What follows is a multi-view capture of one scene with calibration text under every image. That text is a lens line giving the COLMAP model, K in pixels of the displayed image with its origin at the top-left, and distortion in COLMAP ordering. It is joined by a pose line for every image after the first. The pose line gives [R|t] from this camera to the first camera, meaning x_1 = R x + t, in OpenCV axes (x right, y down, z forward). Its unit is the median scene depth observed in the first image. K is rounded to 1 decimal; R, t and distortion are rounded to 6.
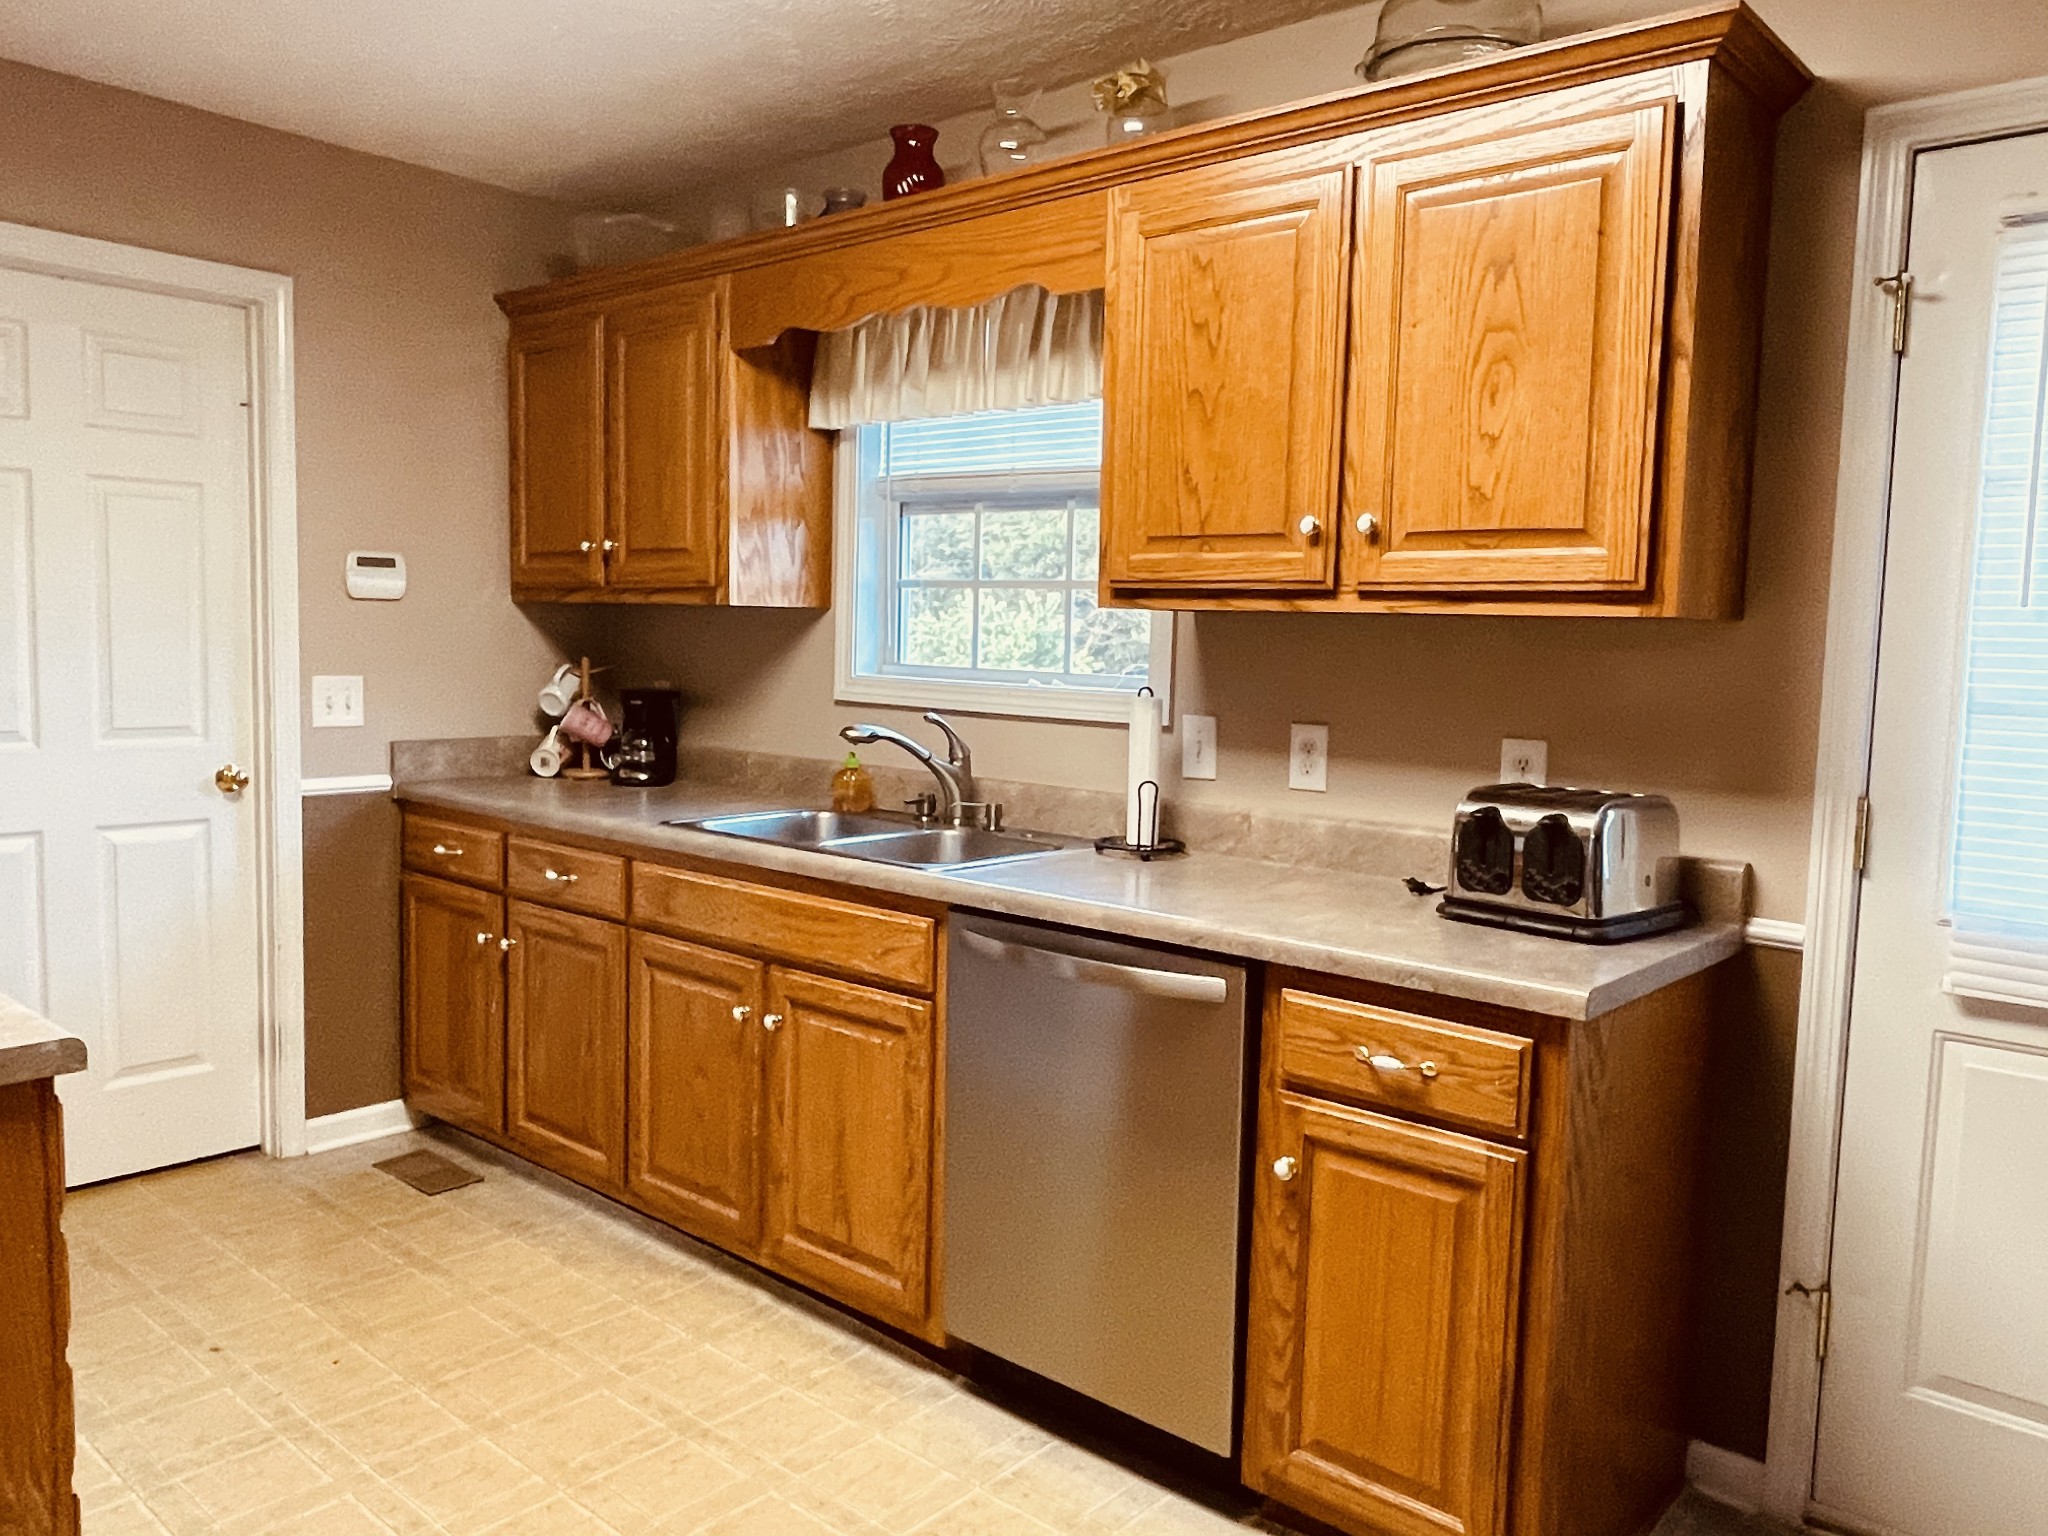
lens RADIAL K [[1517.5, 0, 1019.0], [0, 1517.5, 766.3], [0, 0, 1]] dist [-0.002199, -0.000395]
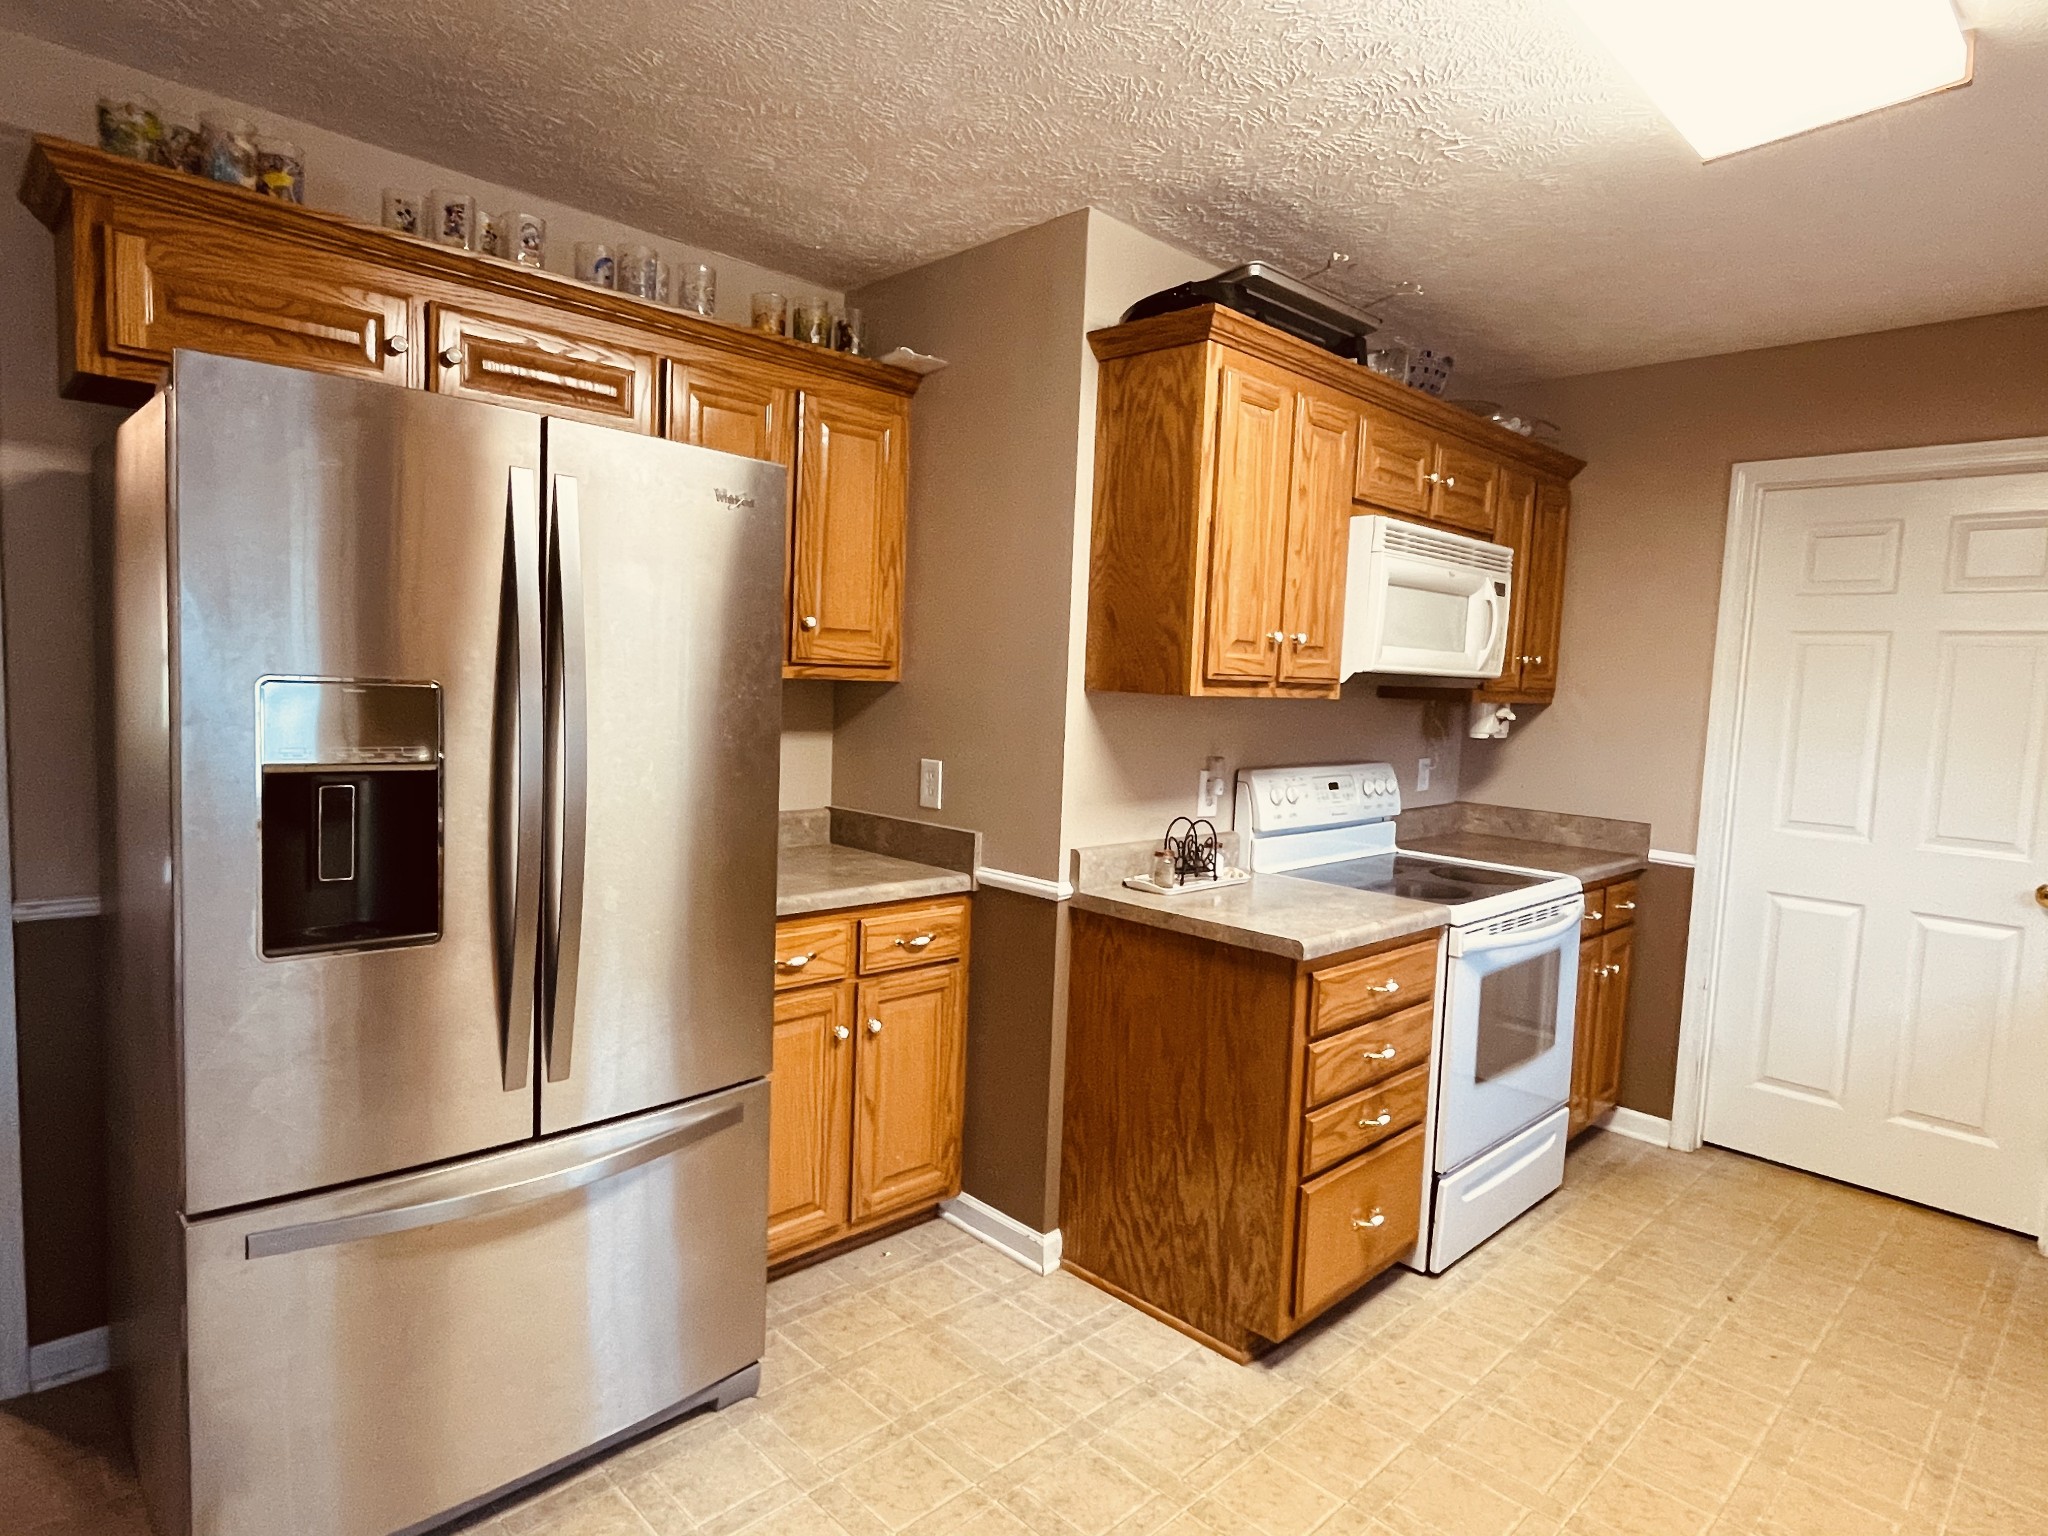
lens RADIAL K [[1142.0, 0, 1019.9], [0, 1142.0, 767.3], [0, 0, 1]] dist [-0.003577, 0.000420]
pose [[-0.075735, 0.050931, -0.995826, 0.465914], [-0.134495, 0.989046, 0.060813, -0.044421], [0.988016, 0.138540, -0.068056, 0.399617]]
